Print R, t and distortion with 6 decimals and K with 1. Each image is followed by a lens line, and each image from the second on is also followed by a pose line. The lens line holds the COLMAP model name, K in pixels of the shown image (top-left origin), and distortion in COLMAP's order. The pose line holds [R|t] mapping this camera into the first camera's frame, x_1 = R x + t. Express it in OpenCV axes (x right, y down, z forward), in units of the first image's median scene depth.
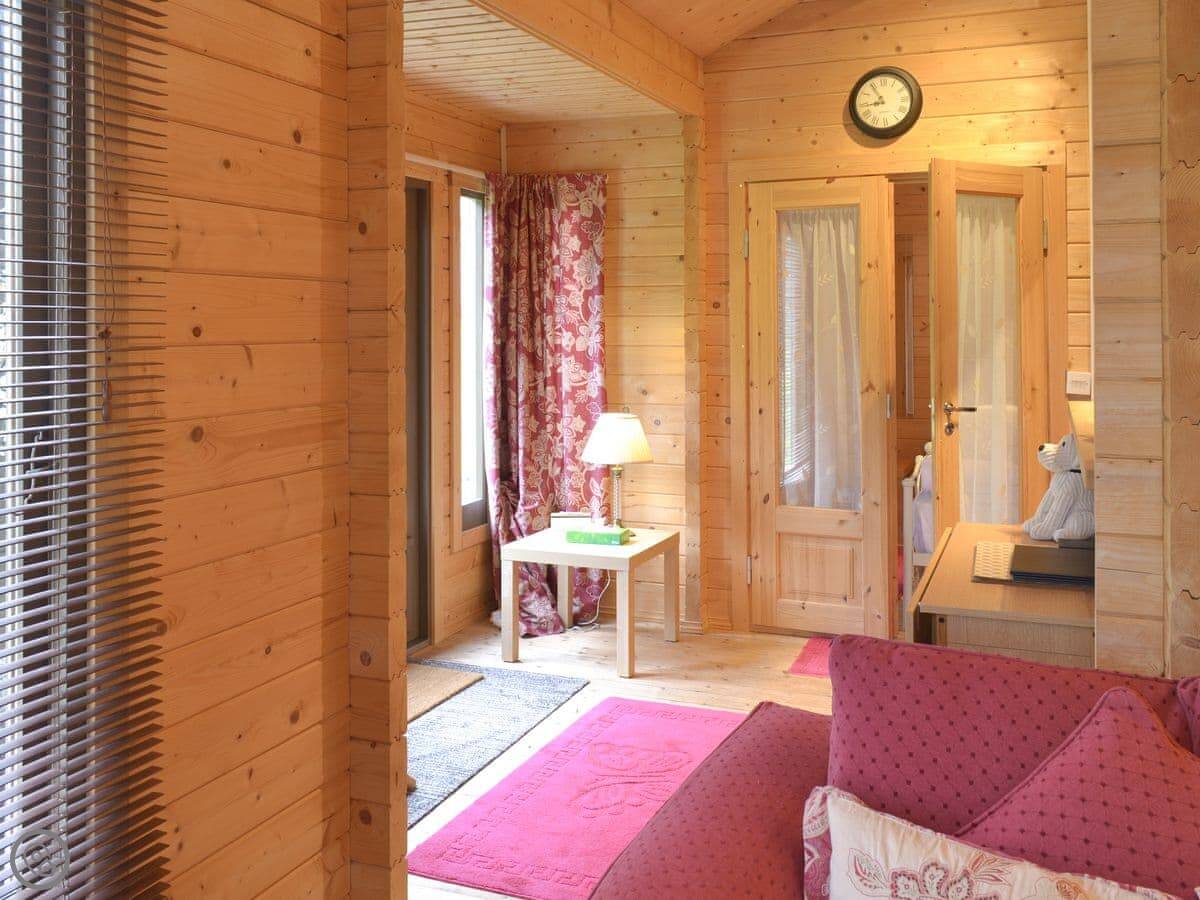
lens RADIAL K [[1126.2, 0, 645.2], [0, 1126.2, 466.2], [0, 0, 1]] dist [-0.005724, 0.014255]
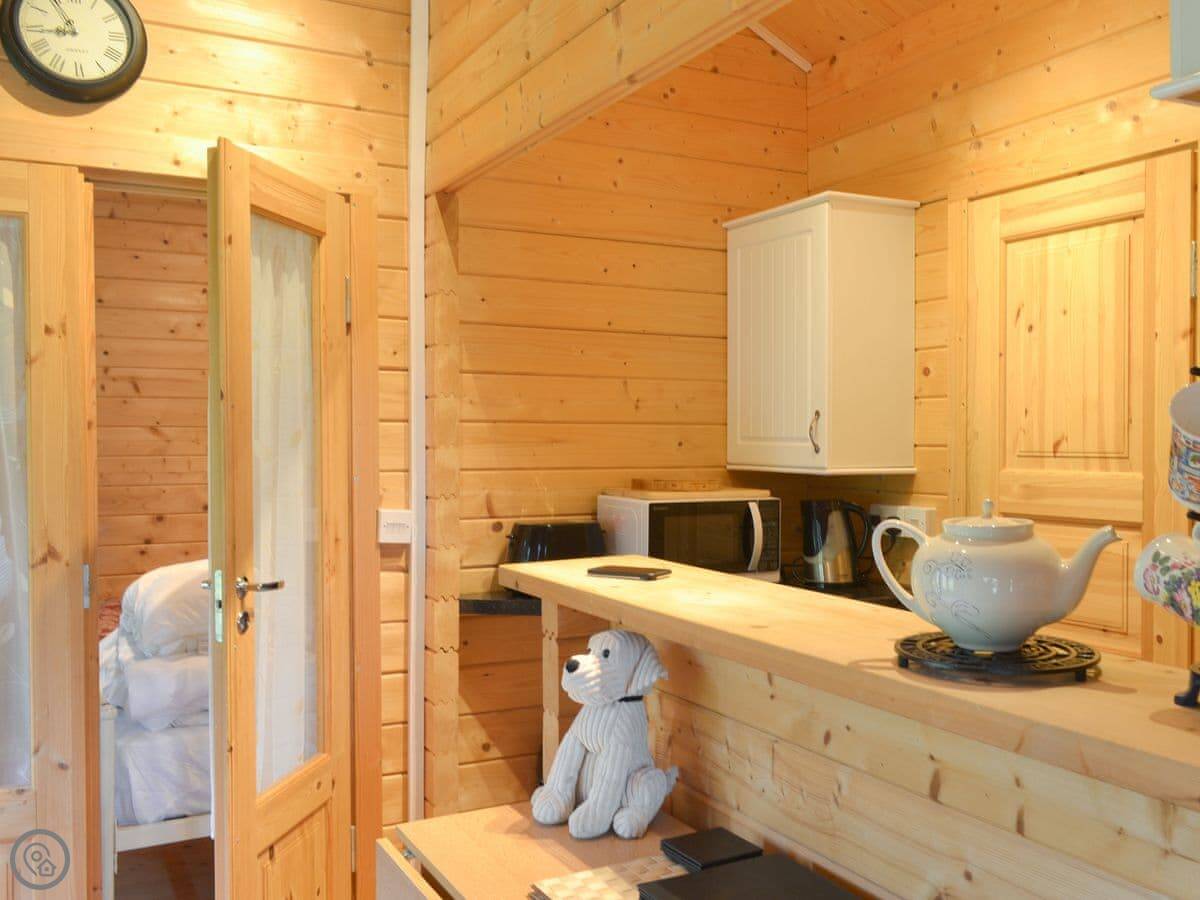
lens RADIAL K [[1126.2, 0, 645.2], [0, 1126.2, 466.2], [0, 0, 1]] dist [-0.005724, 0.014255]
pose [[0.643272, -0.021334, 0.765340, -0.030768], [0.096934, 0.993837, -0.053770, -0.060088], [-0.759477, 0.108776, 0.641376, 0.465627]]
